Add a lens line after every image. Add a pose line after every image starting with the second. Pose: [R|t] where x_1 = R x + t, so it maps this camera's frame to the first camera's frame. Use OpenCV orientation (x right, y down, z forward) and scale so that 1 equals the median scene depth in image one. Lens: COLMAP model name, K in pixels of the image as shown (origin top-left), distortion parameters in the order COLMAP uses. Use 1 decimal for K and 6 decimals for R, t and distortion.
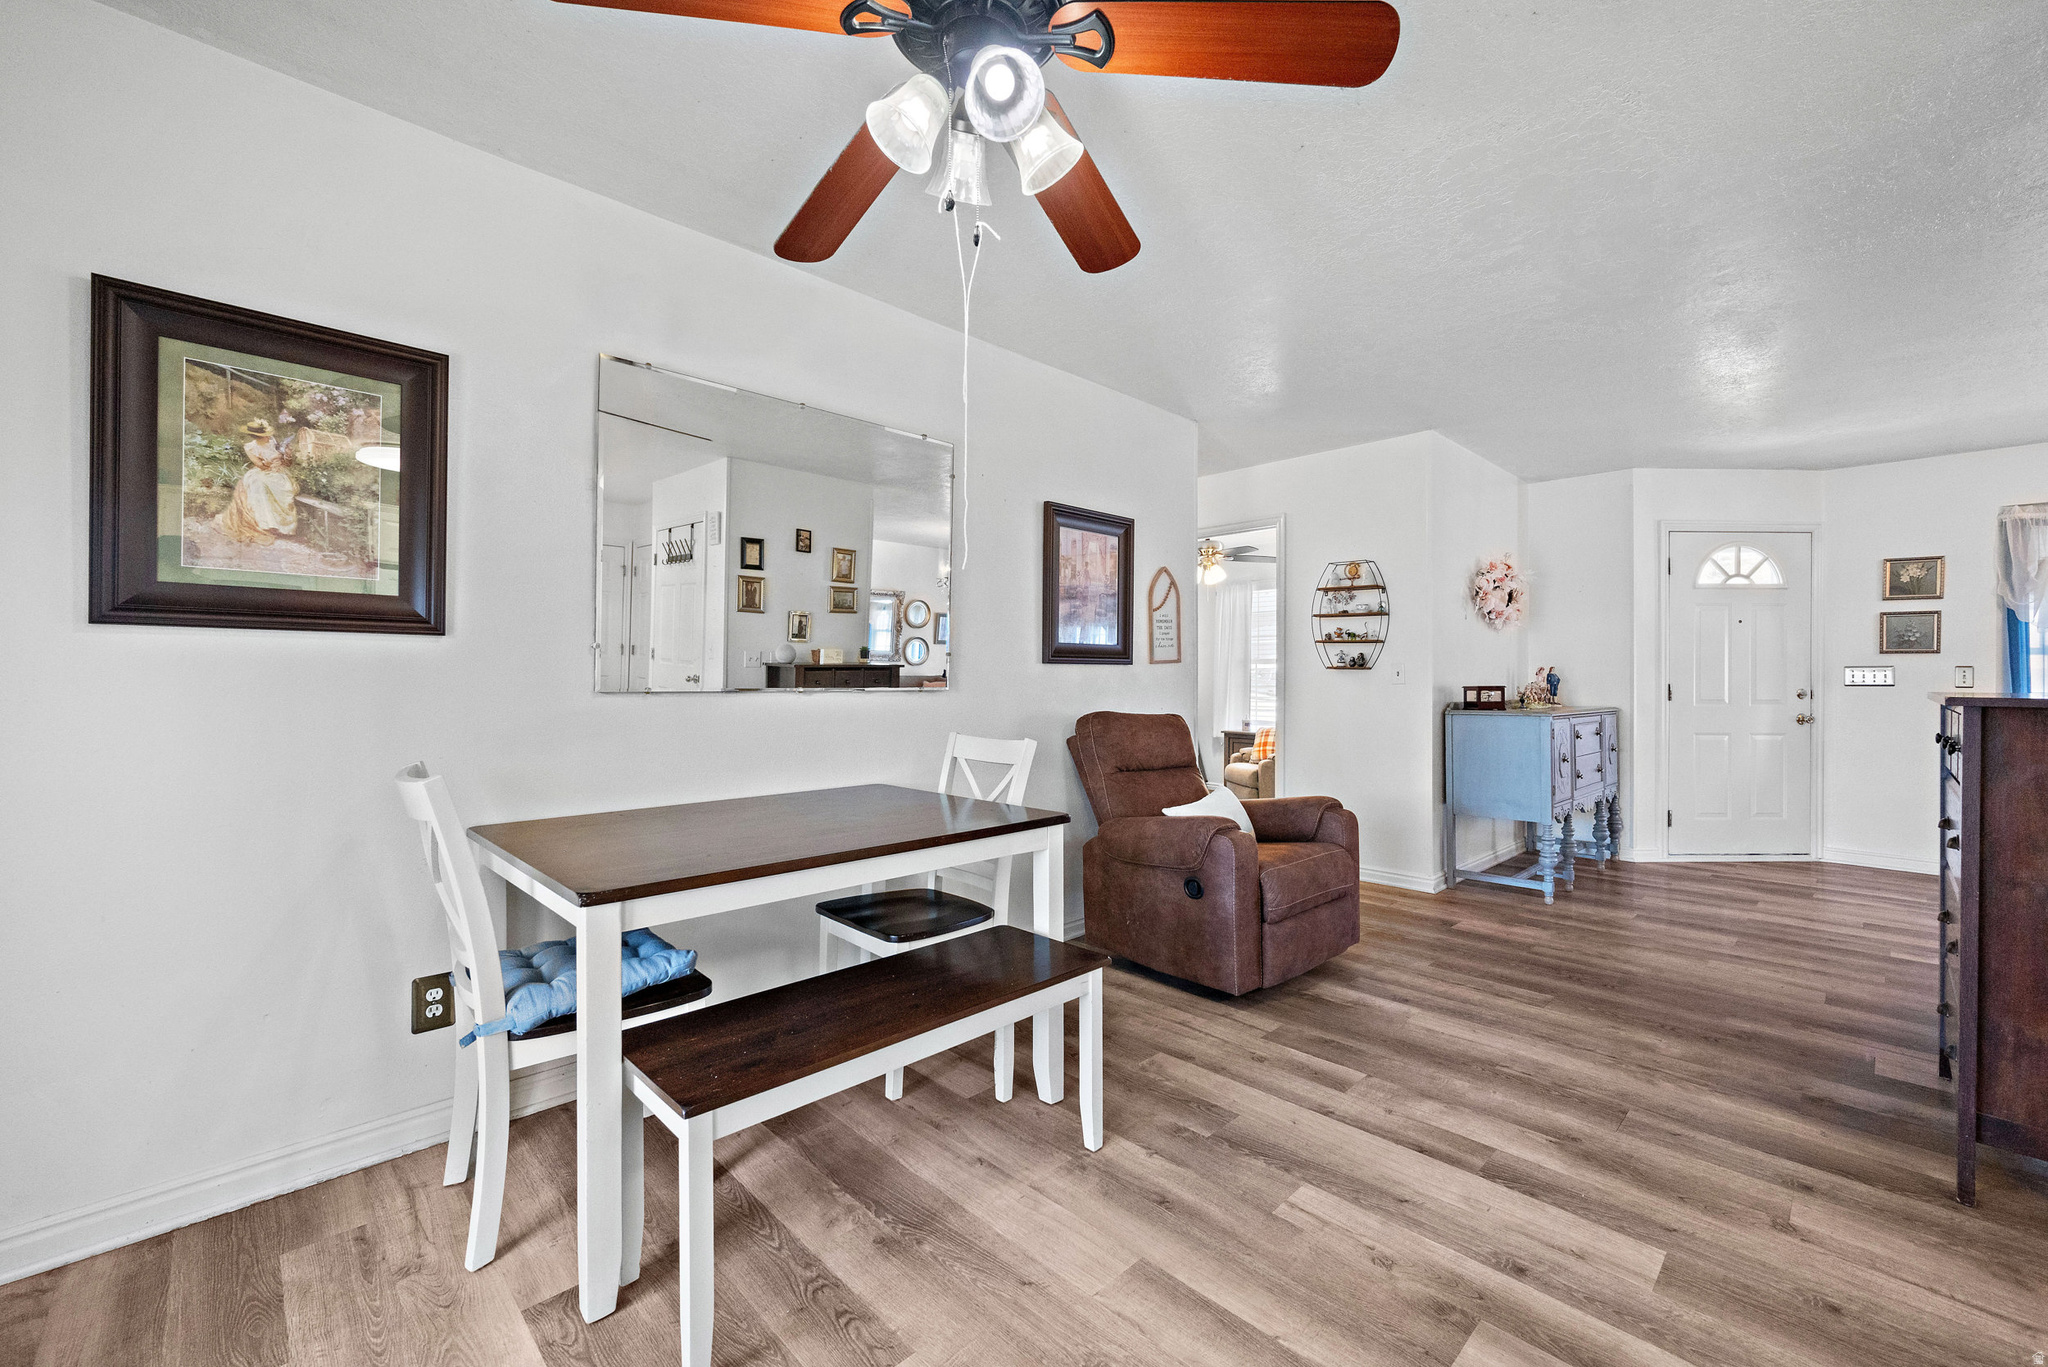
lens RADIAL K [[824.3, 0, 1031.7], [0, 824.3, 692.3], [0, 0, 1]] dist [0.000039, -0.000257]
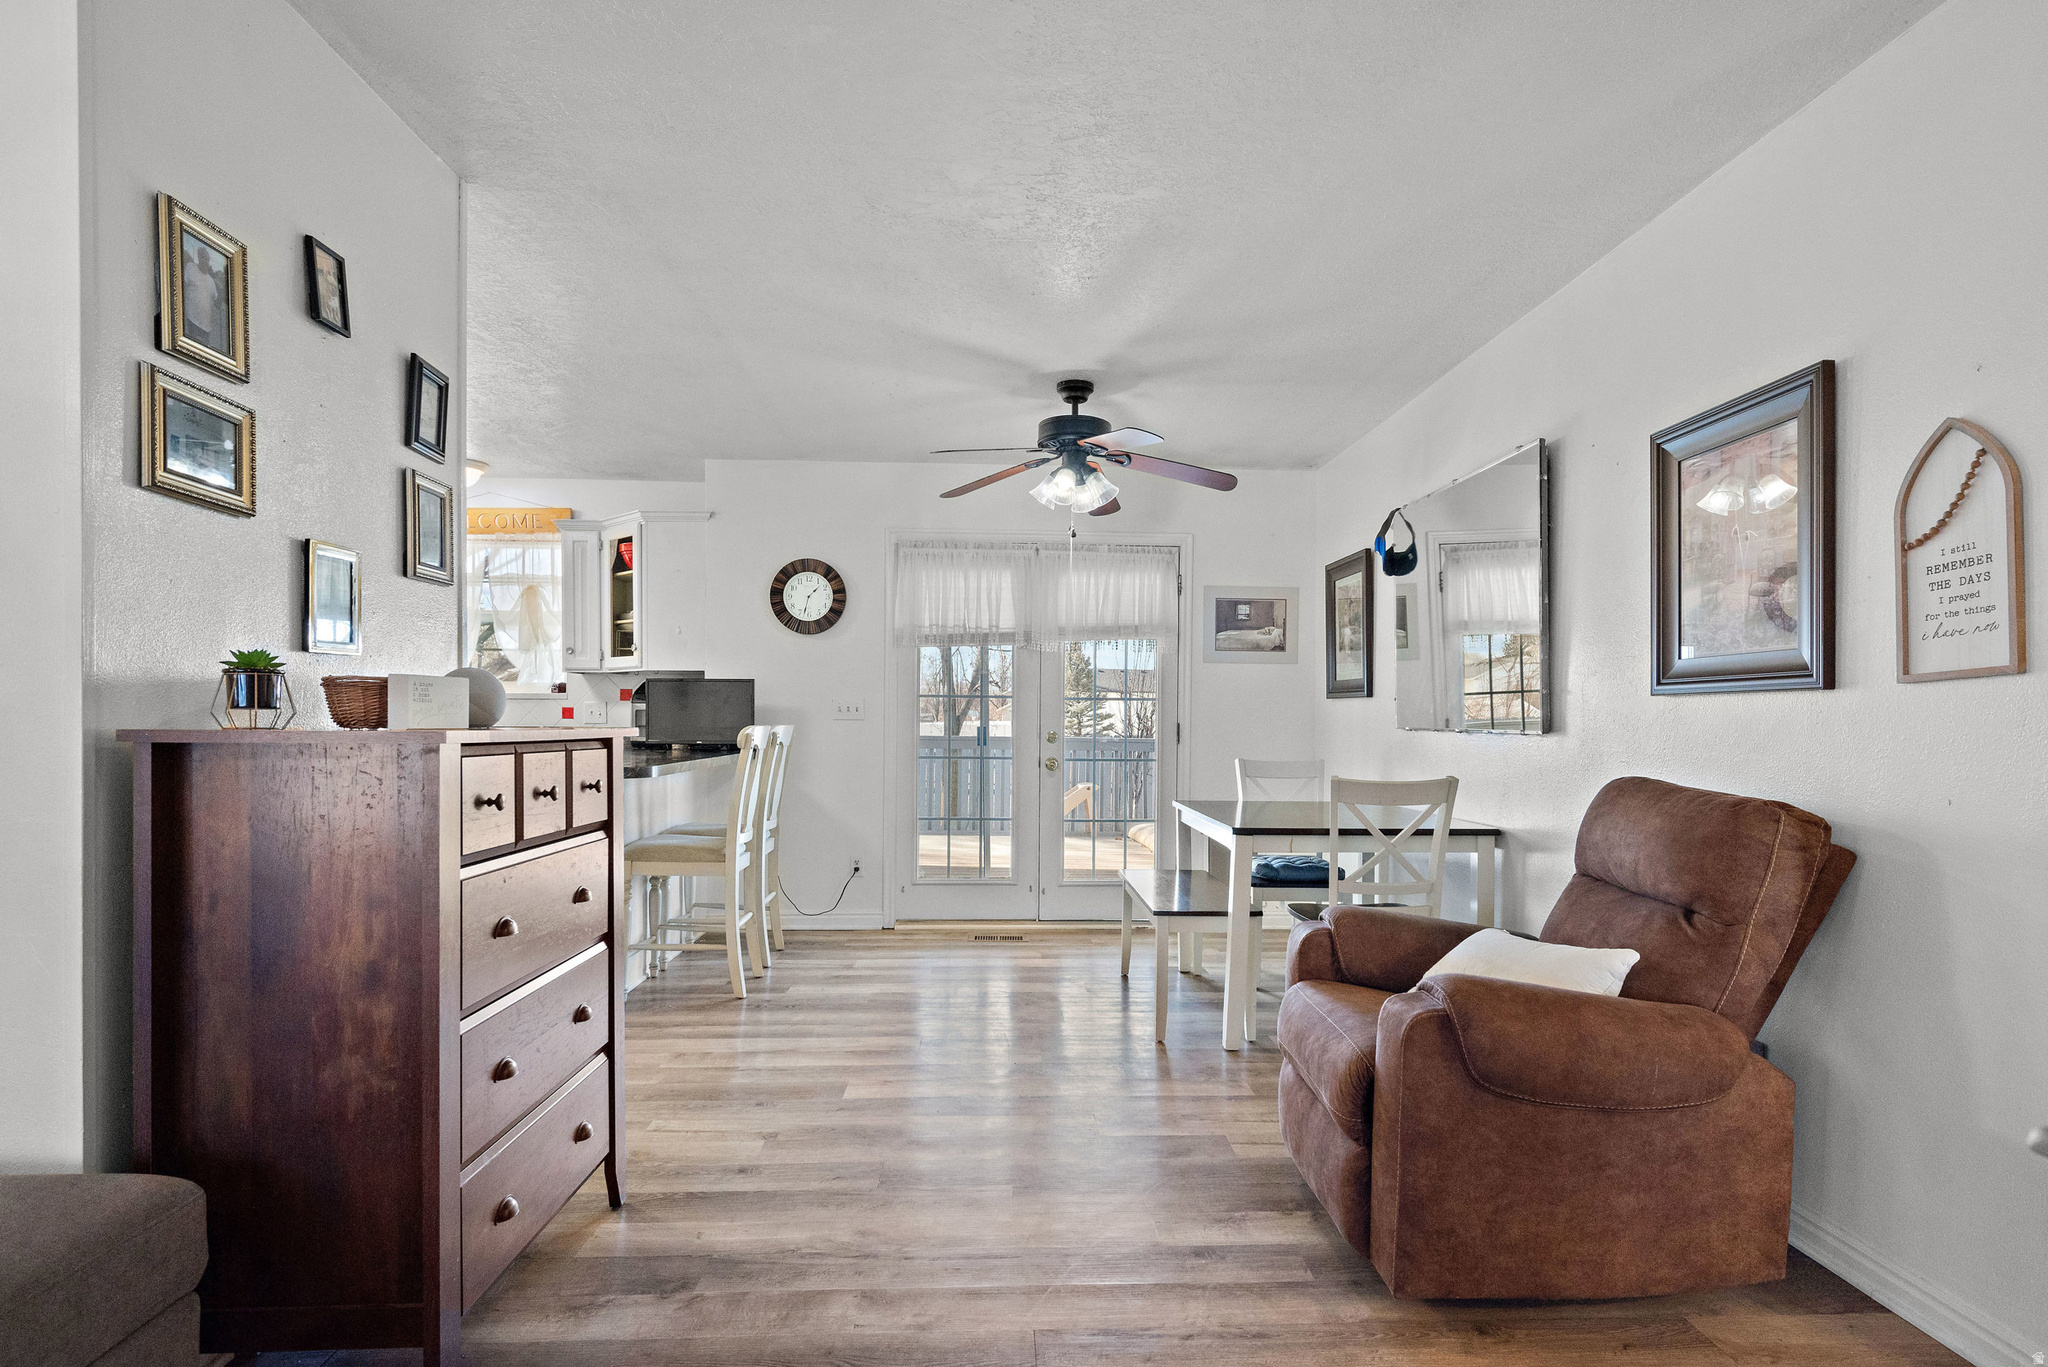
lens RADIAL K [[1079.9, 0, 1031.2], [0, 1079.9, 723.9], [0, 0, 1]] dist [0.001039, 0.000154]
pose [[-0.670375, -0.003558, -0.742014, 0.948584], [-0.021966, 0.999645, 0.015052, -0.015189], [0.741697, 0.026389, -0.670215, 1.210282]]
